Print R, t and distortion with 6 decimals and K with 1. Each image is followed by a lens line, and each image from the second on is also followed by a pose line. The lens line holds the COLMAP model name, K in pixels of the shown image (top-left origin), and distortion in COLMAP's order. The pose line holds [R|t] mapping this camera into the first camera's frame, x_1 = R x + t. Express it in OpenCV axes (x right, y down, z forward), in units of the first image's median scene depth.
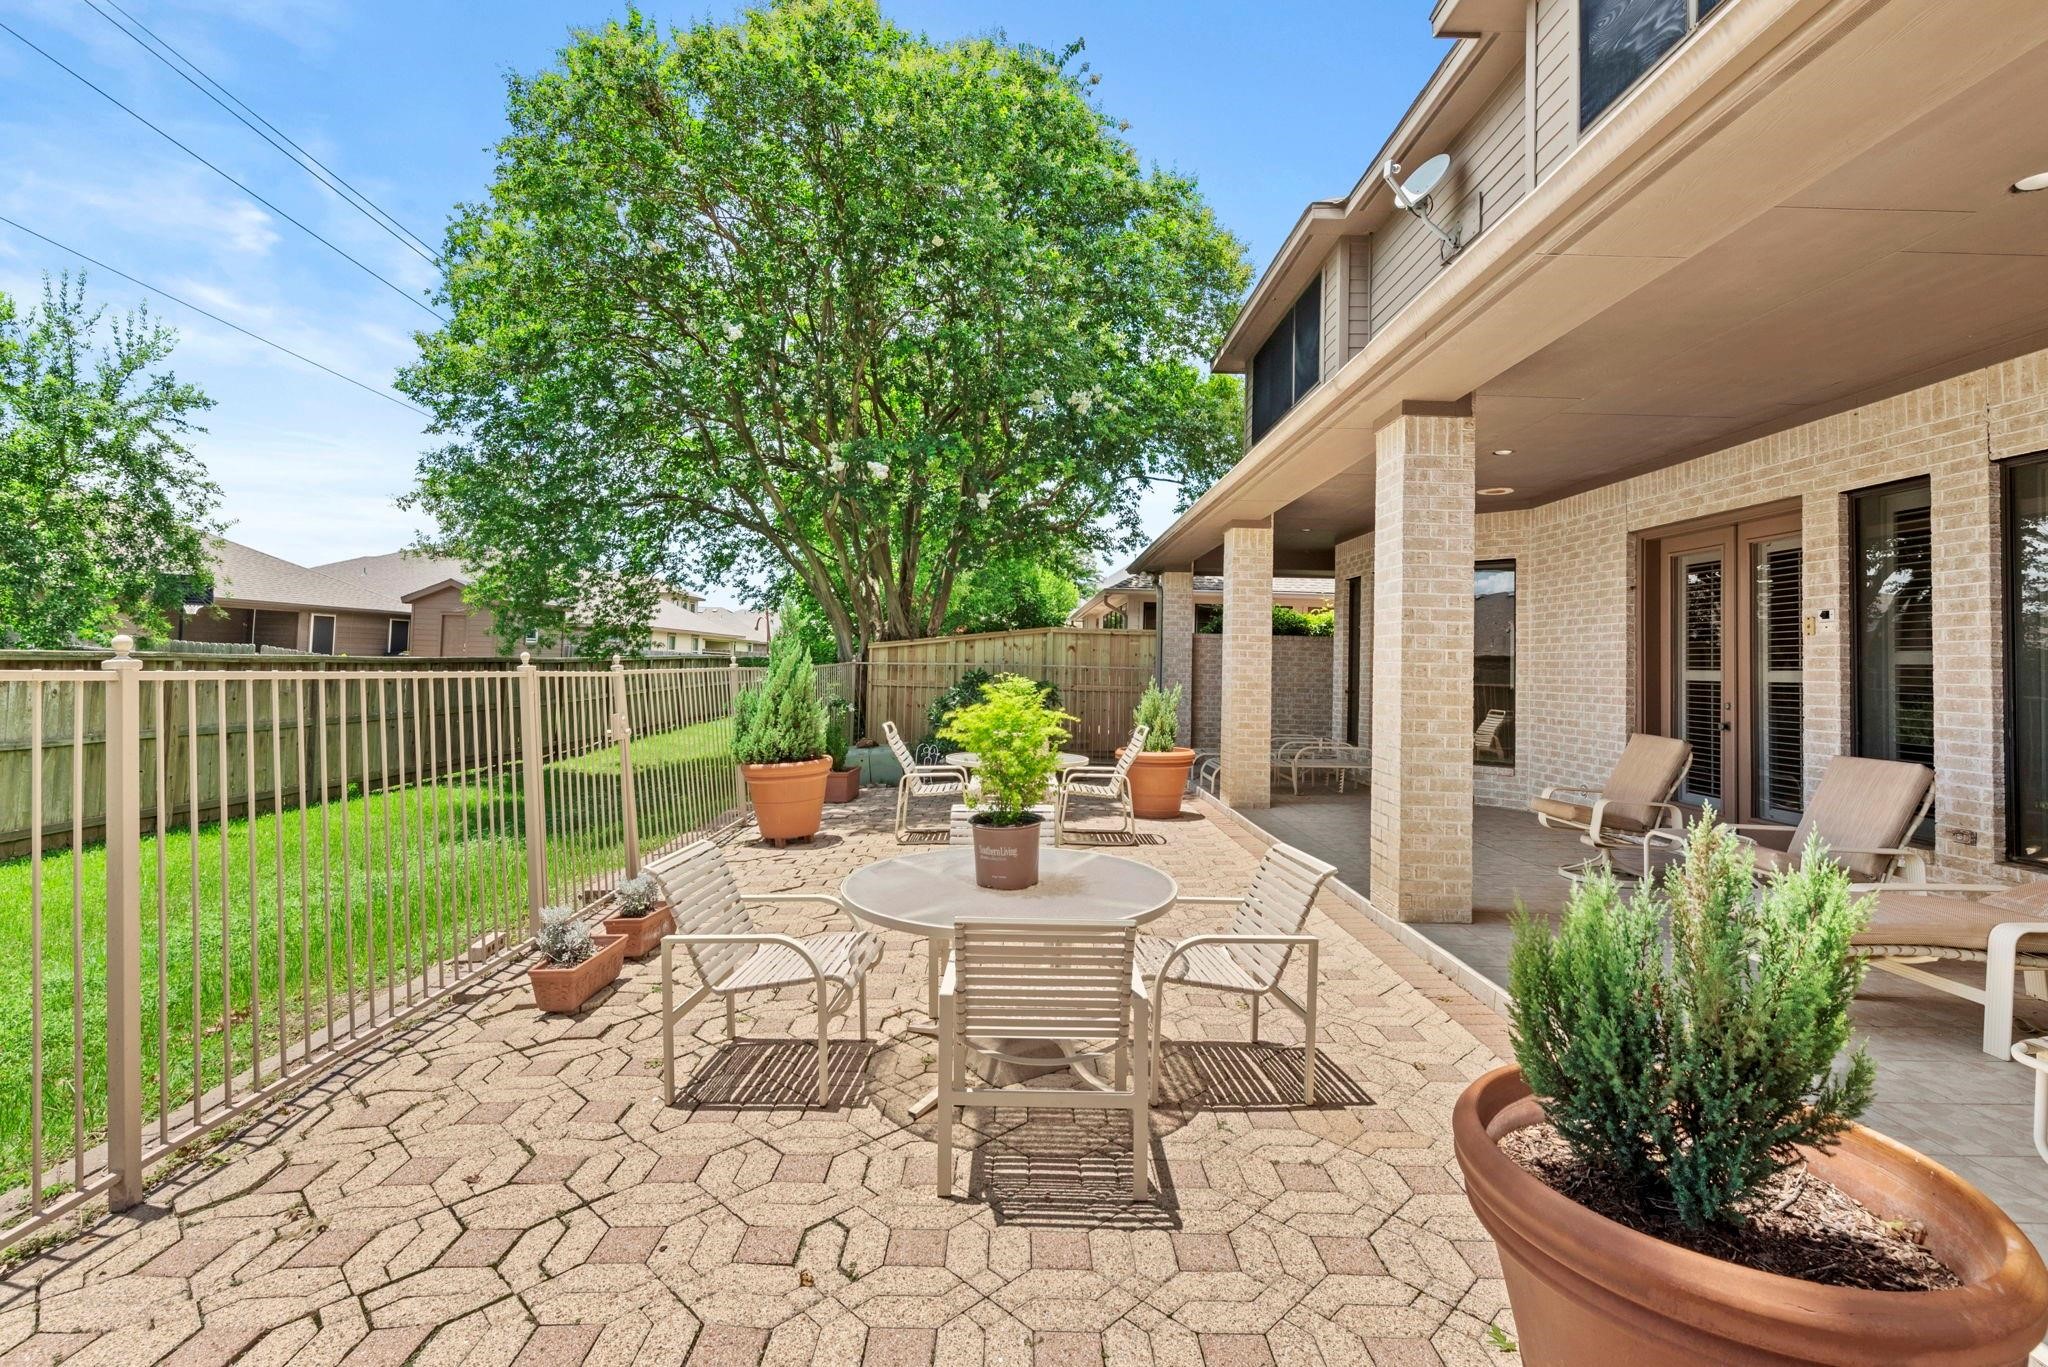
lens RADIAL K [[923.7, 0, 1023.1], [0, 923.7, 633.5], [0, 0, 1]] dist [-0.050348, 0.000000]
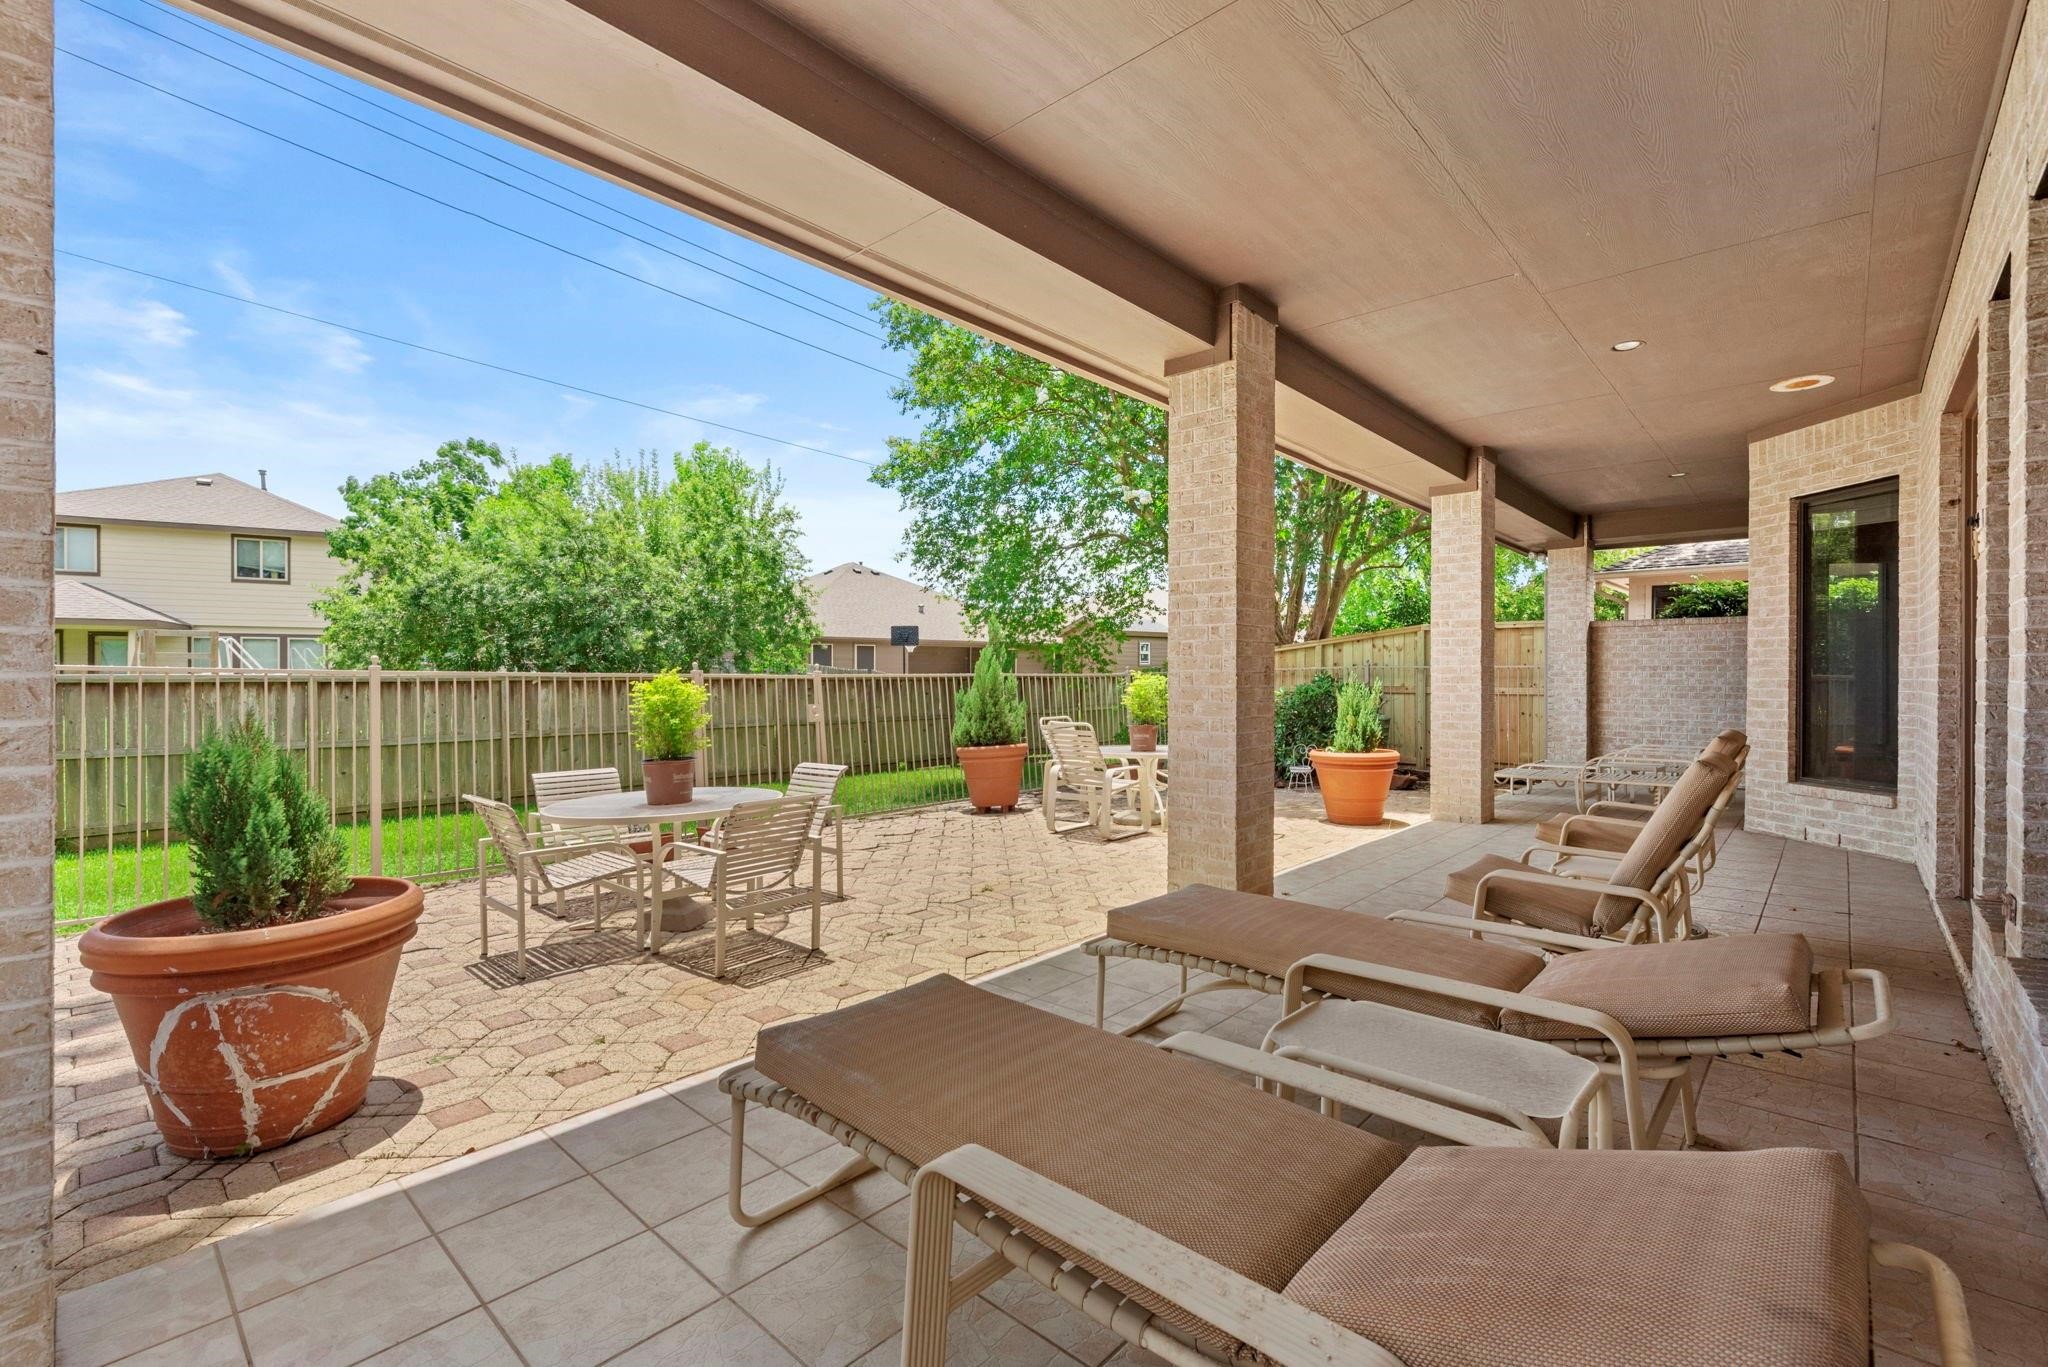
lens RADIAL K [[894.5, 0, 1024.0], [0, 894.5, 683.5], [0, 0, 1]] dist [-0.000369, 0.000103]
pose [[0.753952, -0.017194, -0.656704, 0.588294], [0.039599, 0.999029, 0.019306, 0.033911], [0.655735, -0.040561, 0.753901, 0.128695]]
